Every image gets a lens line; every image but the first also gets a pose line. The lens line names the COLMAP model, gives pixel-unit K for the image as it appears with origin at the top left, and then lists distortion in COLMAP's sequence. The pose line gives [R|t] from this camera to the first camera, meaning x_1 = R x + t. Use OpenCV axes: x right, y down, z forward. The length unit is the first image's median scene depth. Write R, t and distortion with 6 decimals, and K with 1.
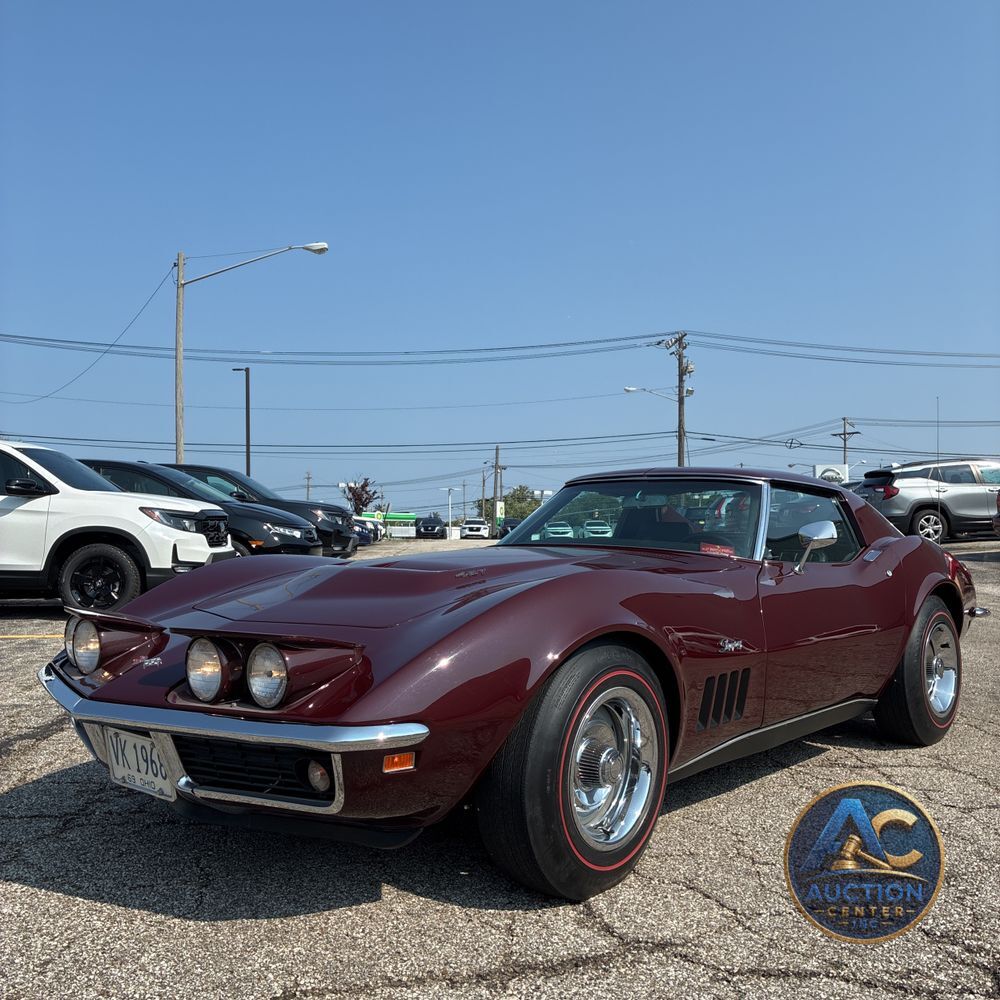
lens RADIAL K [[1004.0, 0, 478.5], [0, 1004.0, 486.7], [0, 0, 1]] dist [0.018187, 0.000000]
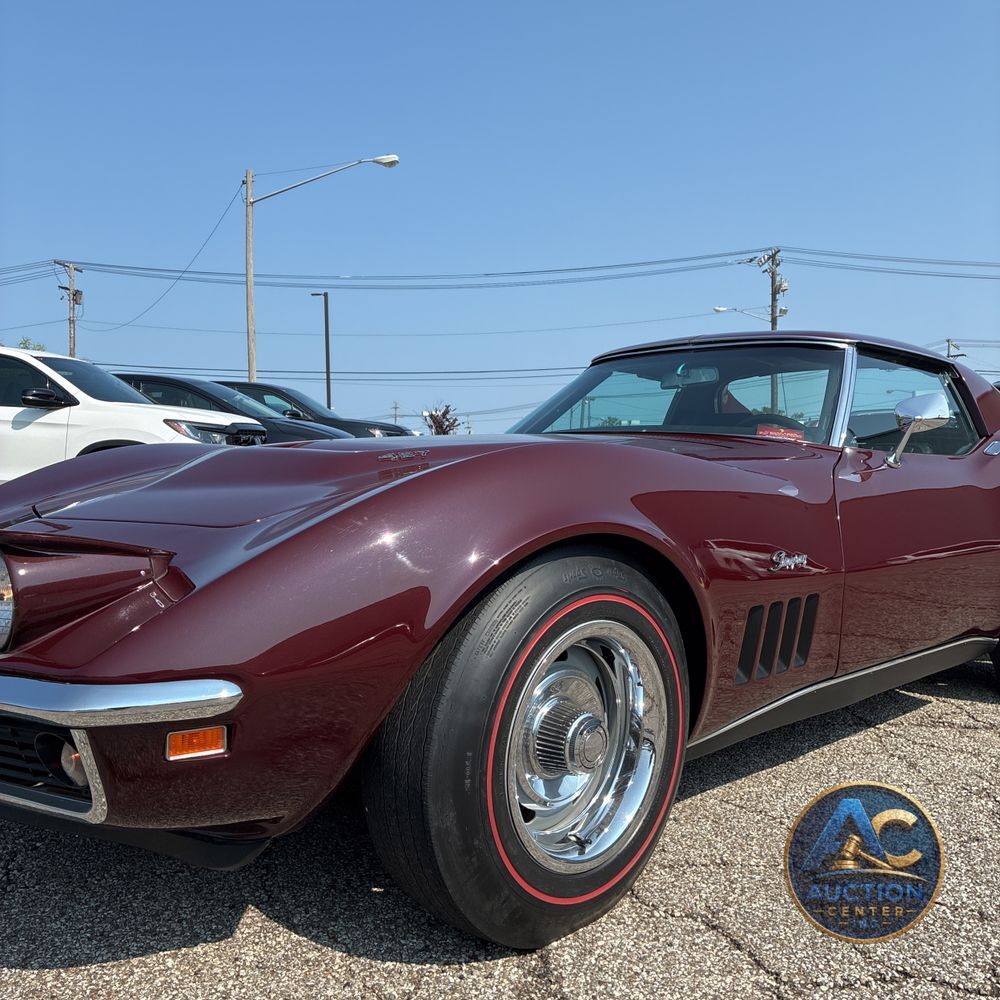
lens RADIAL K [[1004.0, 0, 496.0], [0, 1004.0, 479.6], [0, 0, 1]] dist [0.018187, 0.000000]
pose [[0.997474, -0.000011, -0.071036, 0.105523], [0.004462, 0.998035, 0.062502, 0.061893], [0.070896, -0.062662, 0.995514, 0.323957]]
